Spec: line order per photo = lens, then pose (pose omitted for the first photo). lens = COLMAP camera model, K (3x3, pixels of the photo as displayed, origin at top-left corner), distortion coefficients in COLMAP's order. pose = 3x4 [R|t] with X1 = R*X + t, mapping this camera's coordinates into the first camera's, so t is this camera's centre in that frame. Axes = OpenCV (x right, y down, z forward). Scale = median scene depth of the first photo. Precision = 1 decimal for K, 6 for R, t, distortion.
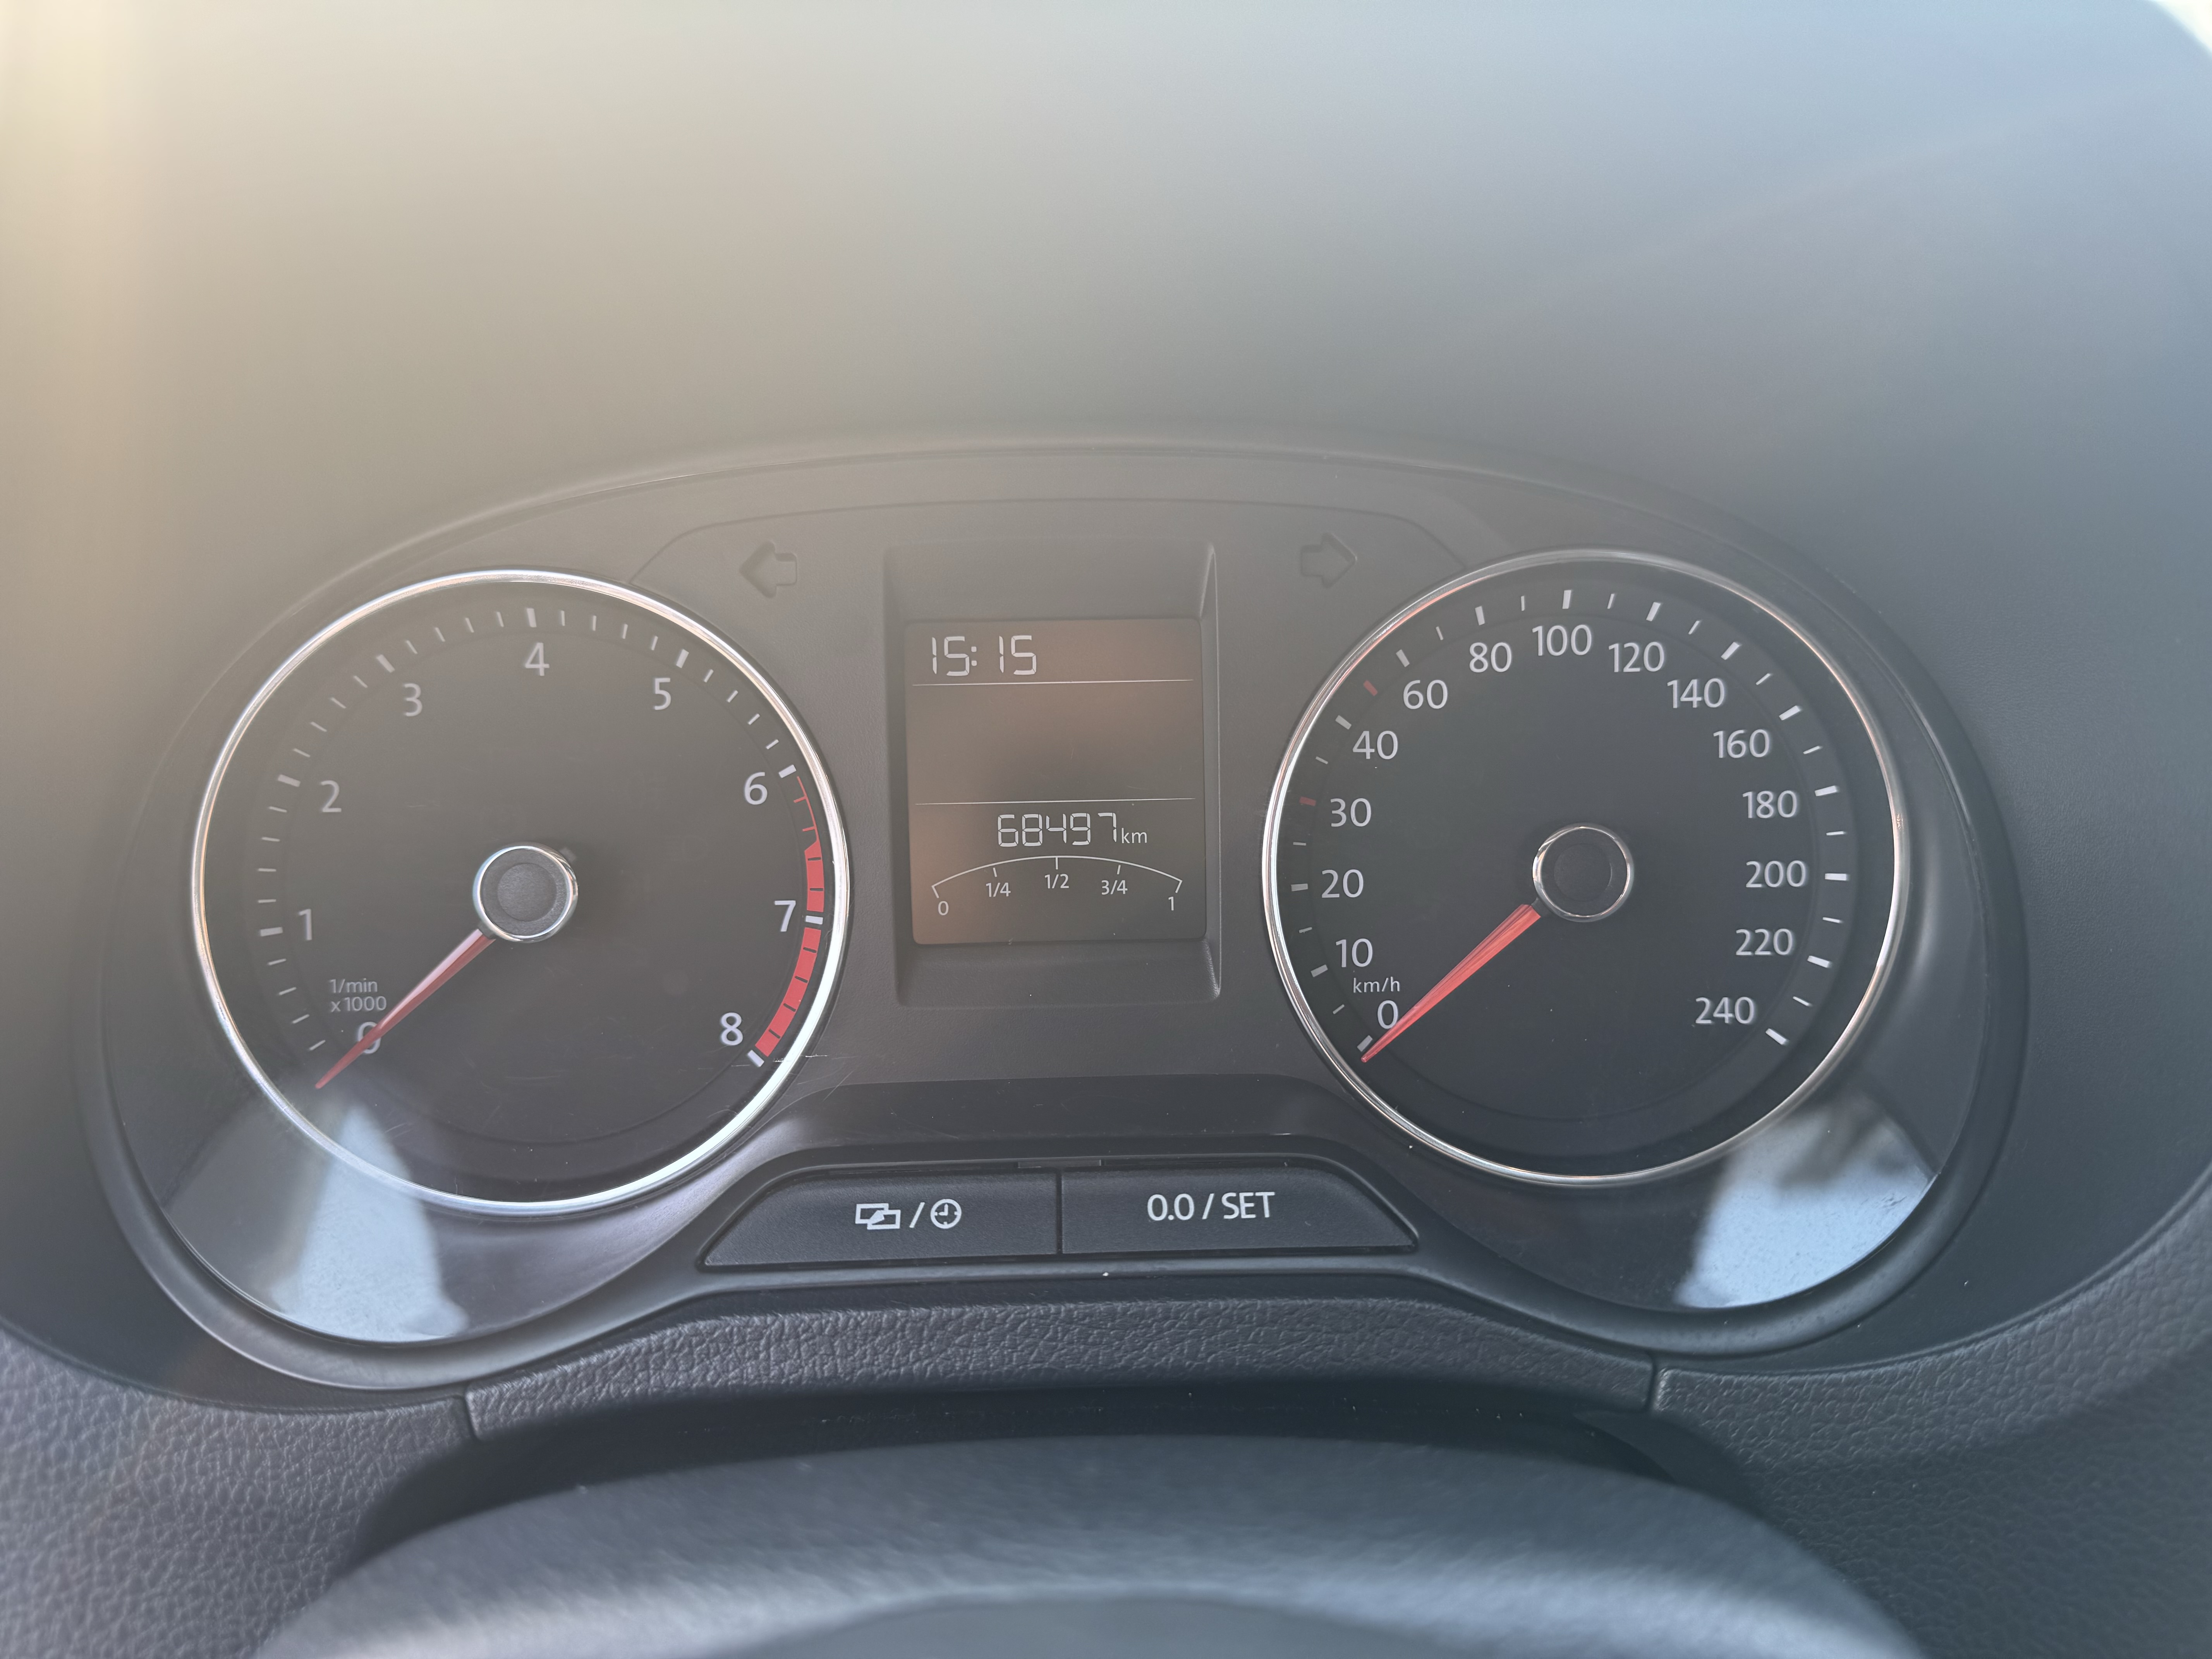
lens RADIAL K [[1548.4, 0, 1117.2], [0, 1548.4, 840.6], [0, 0, 1]] dist [0.052987, -0.043479]
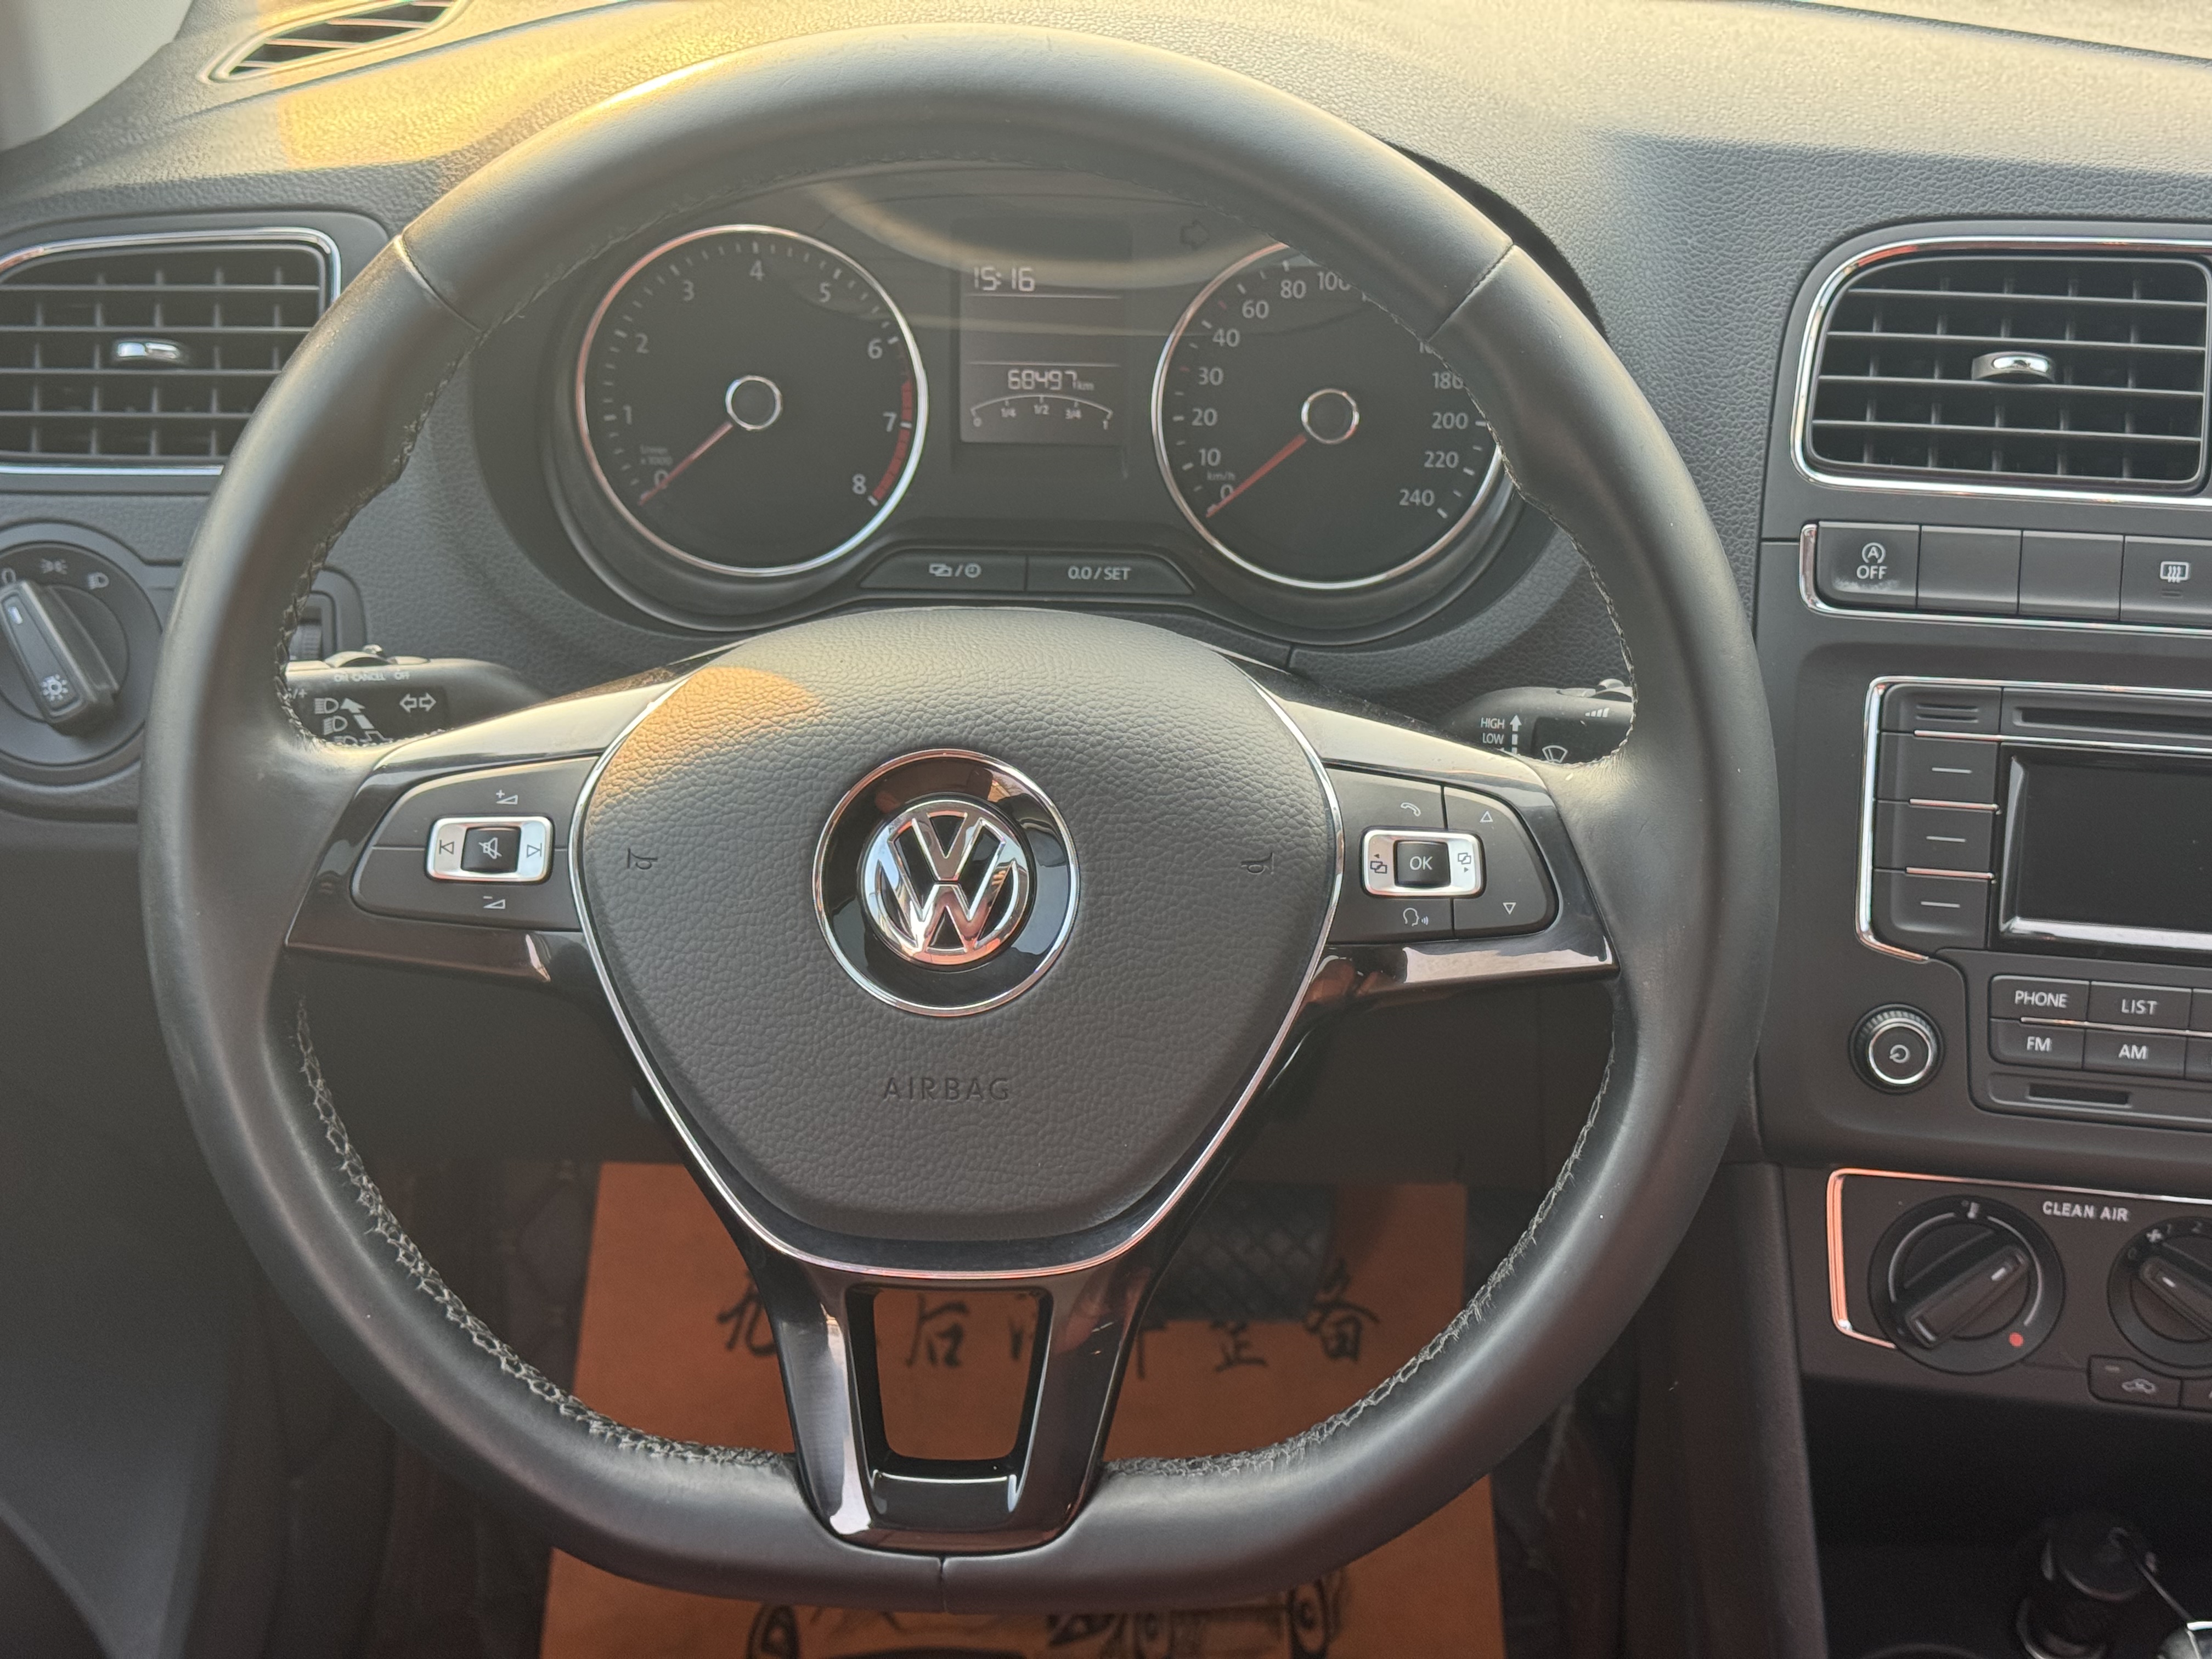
lens RADIAL K [[3119.4, 0, 1096.3], [0, 3119.4, 819.2], [0, 0, 1]] dist [0.134440, 0.000000]
pose [[0.995212, 0.051830, -0.082871, 0.344973], [-0.036247, 0.983080, 0.179554, -0.157634], [0.090775, -0.175691, 0.980251, -2.594111]]
